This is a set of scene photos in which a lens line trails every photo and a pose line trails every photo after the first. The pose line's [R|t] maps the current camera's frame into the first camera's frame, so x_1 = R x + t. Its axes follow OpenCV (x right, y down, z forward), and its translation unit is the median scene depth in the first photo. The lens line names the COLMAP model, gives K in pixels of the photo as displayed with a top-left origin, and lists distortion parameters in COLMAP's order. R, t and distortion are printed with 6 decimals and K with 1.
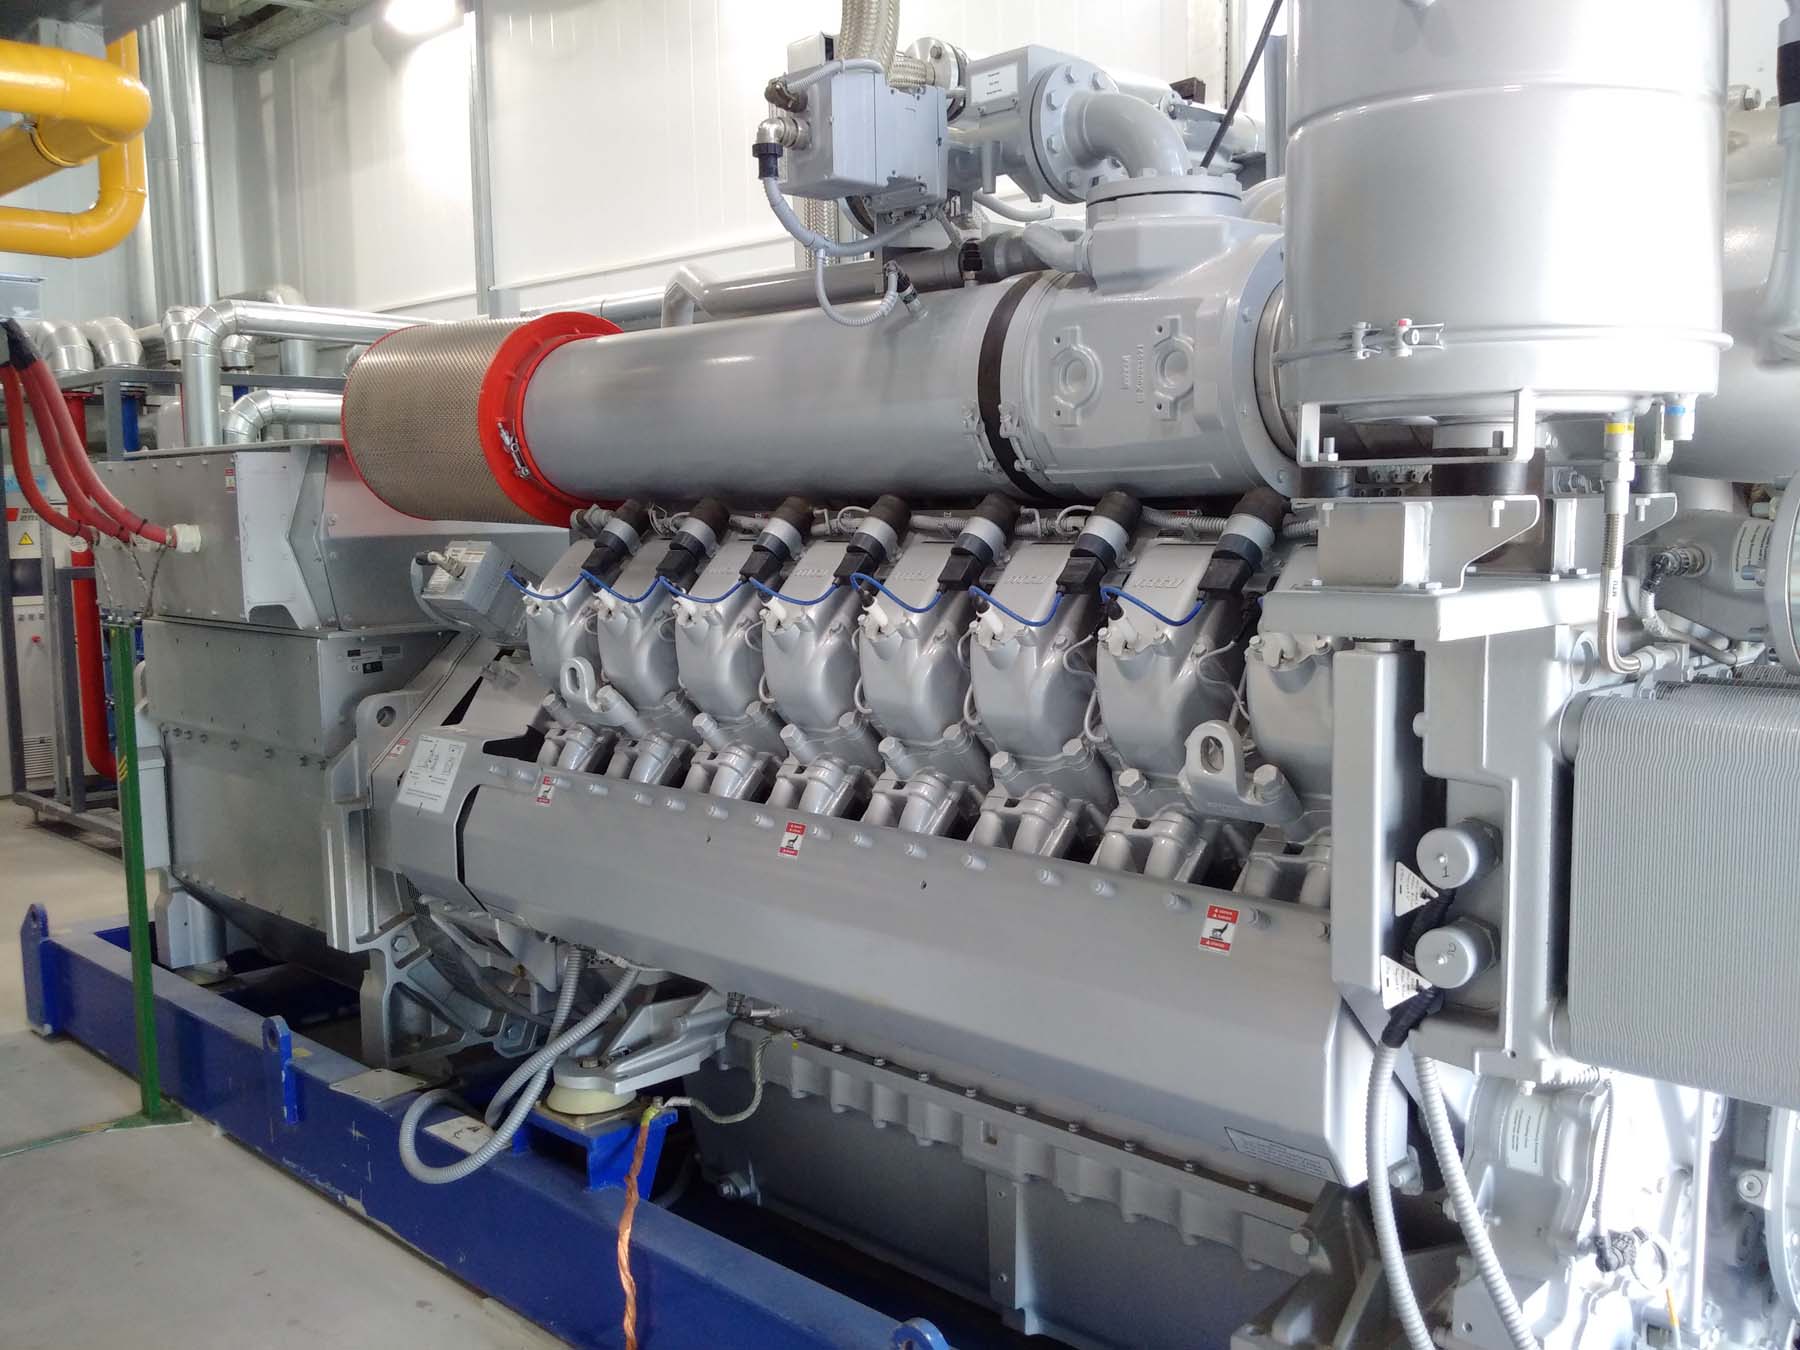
lens RADIAL K [[1676.5, 0, 900.0], [0, 1676.5, 675.0], [0, 0, 1]] dist [0.114347, -0.300193]
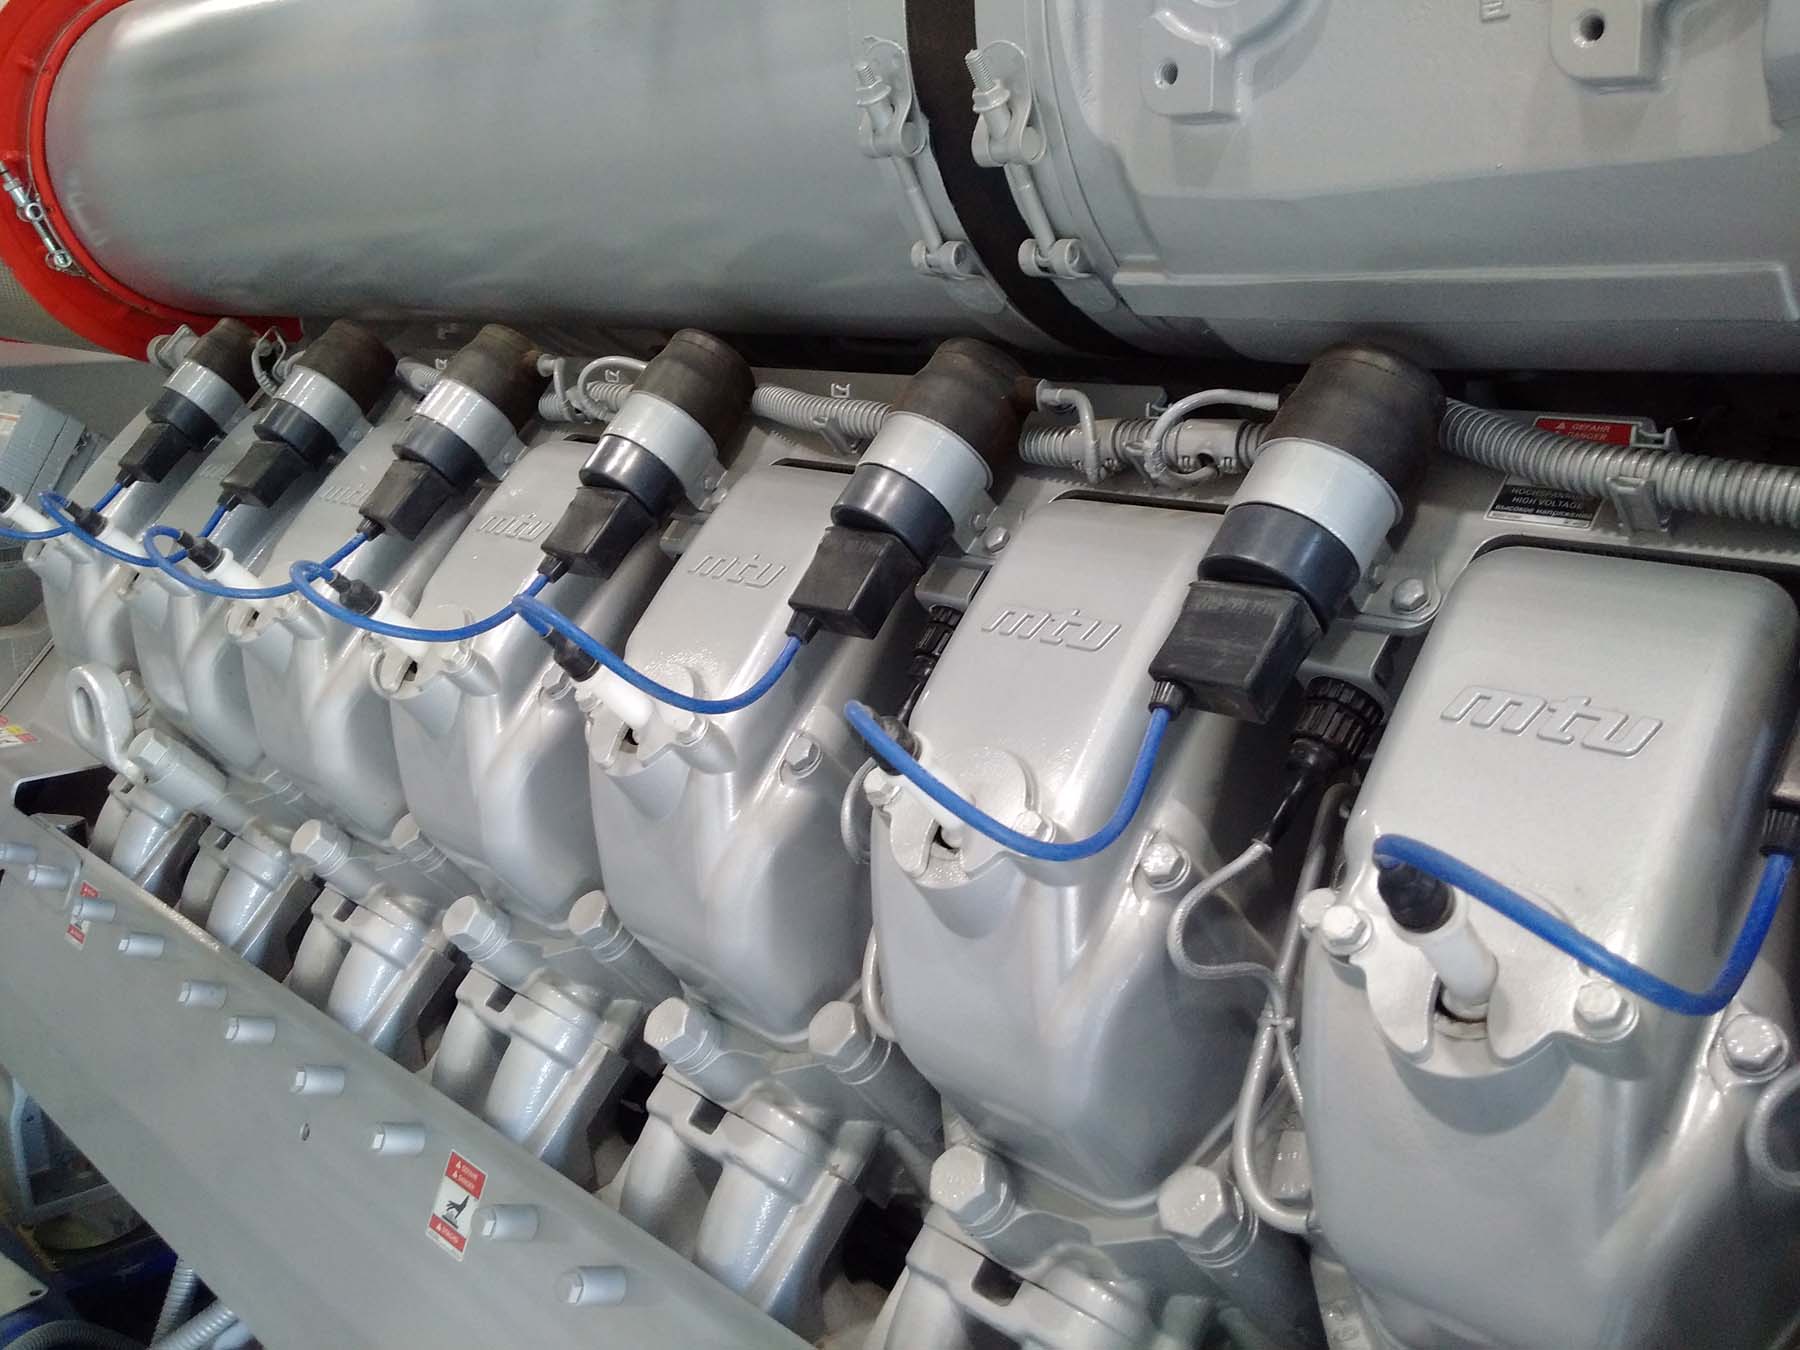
lens RADIAL K [[1676.5, 0, 900.0], [0, 1676.5, 675.0], [0, 0, 1]] dist [0.114347, -0.300193]
pose [[0.999823, 0.009239, -0.016398, 0.050584], [-0.007091, 0.991938, 0.126527, -0.084812], [0.017435, -0.126388, 0.991828, 0.659752]]
